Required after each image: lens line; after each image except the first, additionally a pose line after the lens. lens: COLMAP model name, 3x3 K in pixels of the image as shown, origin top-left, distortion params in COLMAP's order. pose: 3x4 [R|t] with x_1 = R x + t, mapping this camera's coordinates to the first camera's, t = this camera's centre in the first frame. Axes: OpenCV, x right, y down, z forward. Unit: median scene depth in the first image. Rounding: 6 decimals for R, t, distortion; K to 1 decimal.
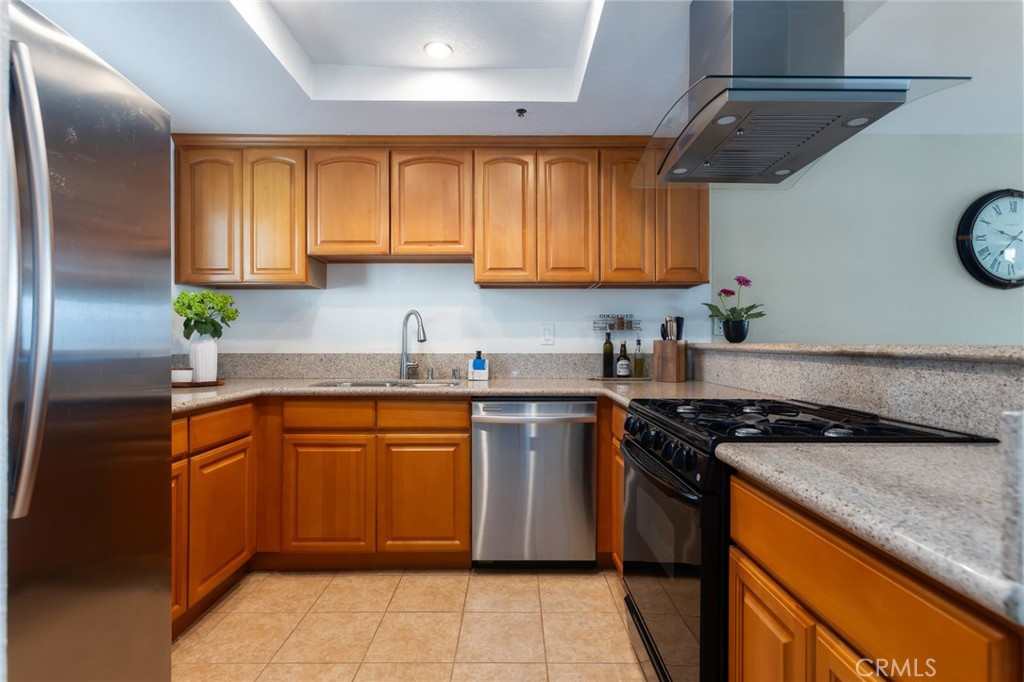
lens RADIAL K [[482.6, 0, 506.3], [0, 482.6, 337.2], [0, 0, 1]] dist [-0.011445, 0.000593]
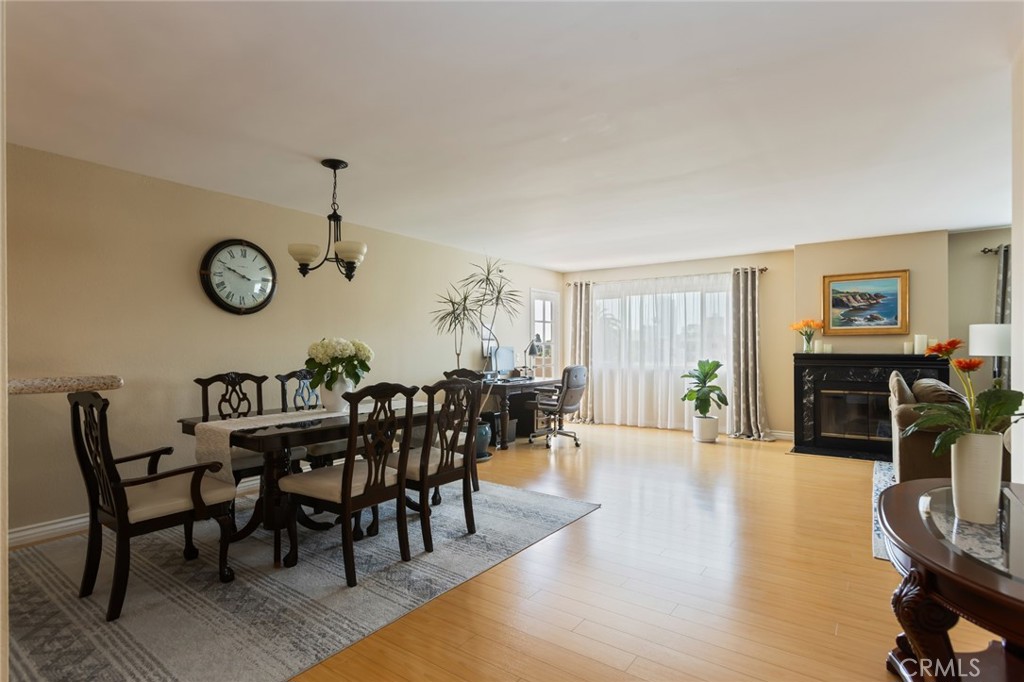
lens RADIAL K [[508.8, 0, 508.4], [0, 508.8, 344.3], [0, 0, 1]] dist [-0.004324, -0.000250]
pose [[0.583648, 0.001614, 0.812005, 0.368161], [-0.000652, 0.999999, -0.001519, -0.020297], [-0.812006, 0.000357, 0.583649, -0.449626]]
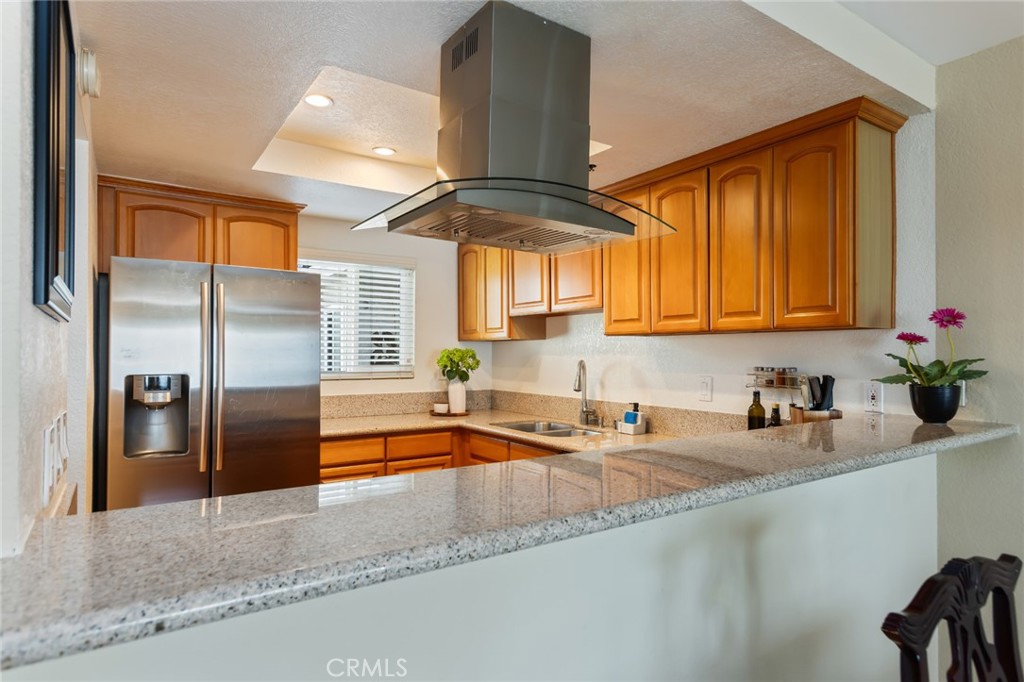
lens RADIAL K [[574.0, 0, 512.0], [0, 574.0, 341.0], [0, 0, 1]] dist [0.063999, 0.000045]
pose [[0.573948, -0.018830, -0.818675, 0.785390], [0.005505, 0.999802, -0.019137, -0.077805], [0.818873, 0.006477, 0.573938, 0.159993]]
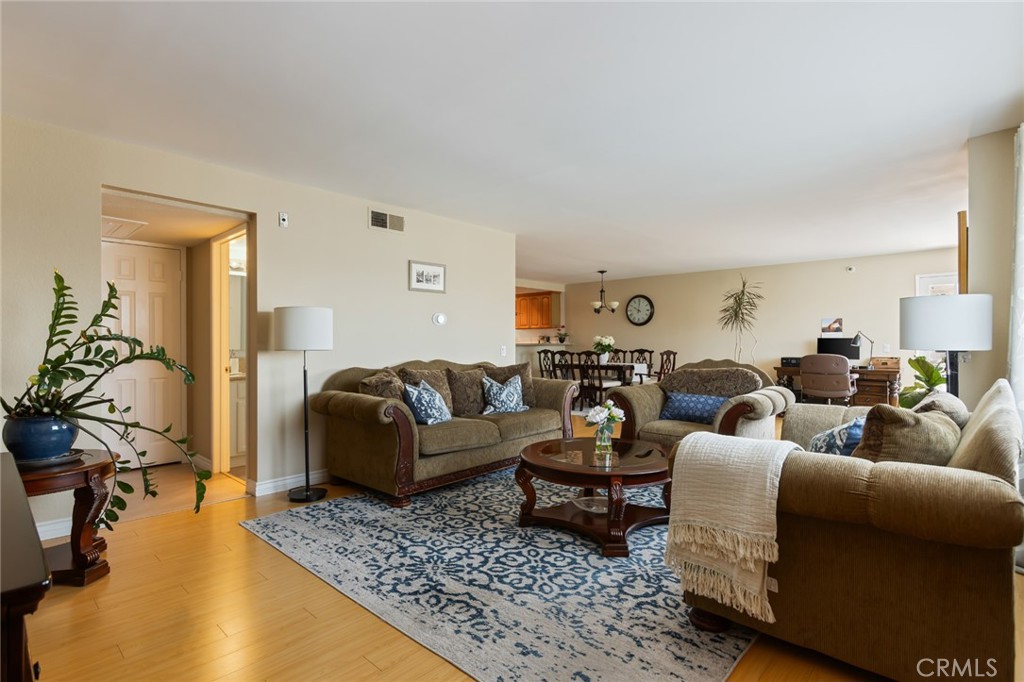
lens RADIAL K [[462.8, 0, 507.0], [0, 462.8, 336.8], [0, 0, 1]] dist [-0.001751, -0.000086]
pose [[0.758237, -0.008430, -0.651924, 2.621782], [0.016097, 0.999854, 0.005793, -0.063584], [0.651780, -0.014886, 0.758262, -2.176289]]
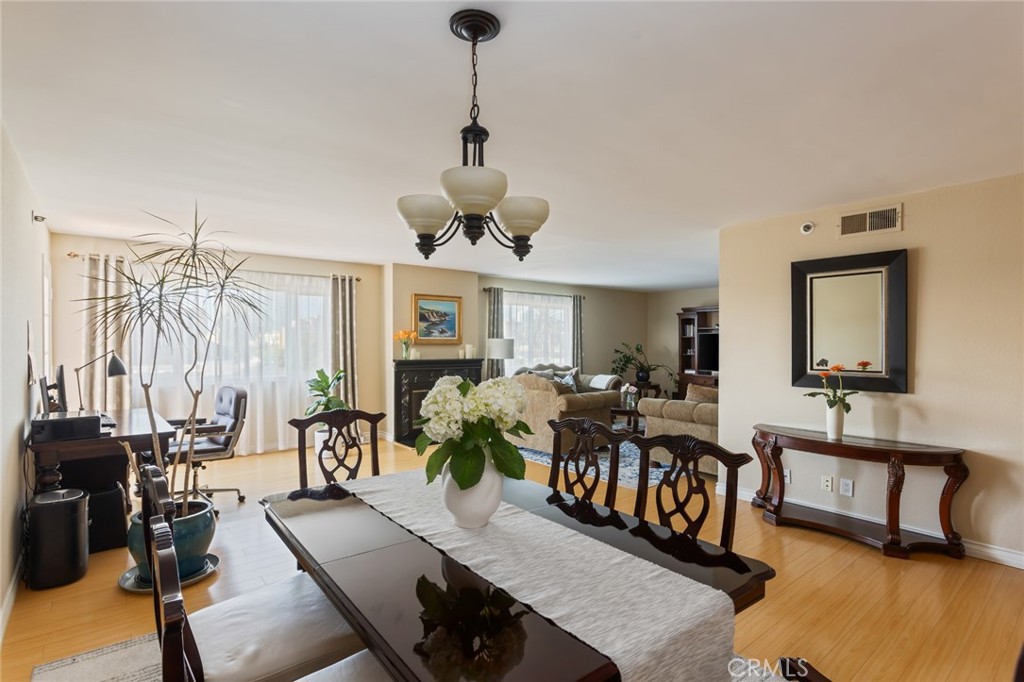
lens RADIAL K [[508.8, 0, 508.4], [0, 508.8, 344.3], [0, 0, 1]] dist [-0.004324, -0.000250]
pose [[-0.631941, -0.007895, 0.774977, 0.616686], [-0.007072, 0.999965, 0.004420, -0.076650], [-0.774985, -0.002688, -0.631974, 0.967852]]
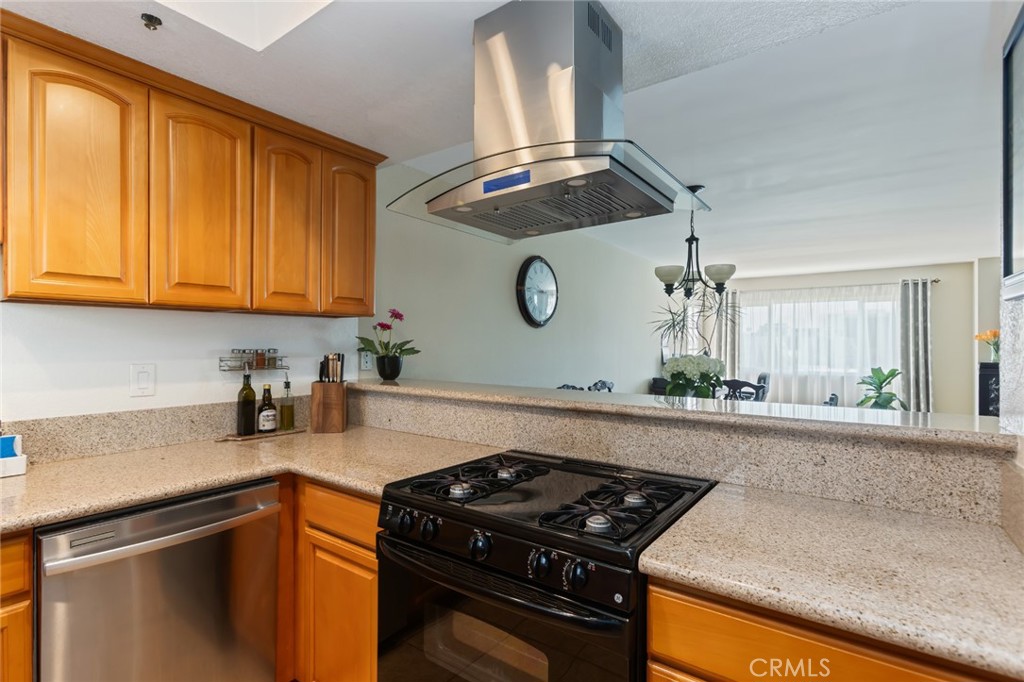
lens RADIAL K [[491.9, 0, 505.5], [0, 491.9, 341.4], [0, 0, 1]] dist [-0.000678, 0.000092]
pose [[0.589534, 0.003120, 0.807738, -0.173025], [-0.008209, 0.999964, 0.002128, -0.068497], [-0.807702, -0.007886, 0.589538, 0.249341]]
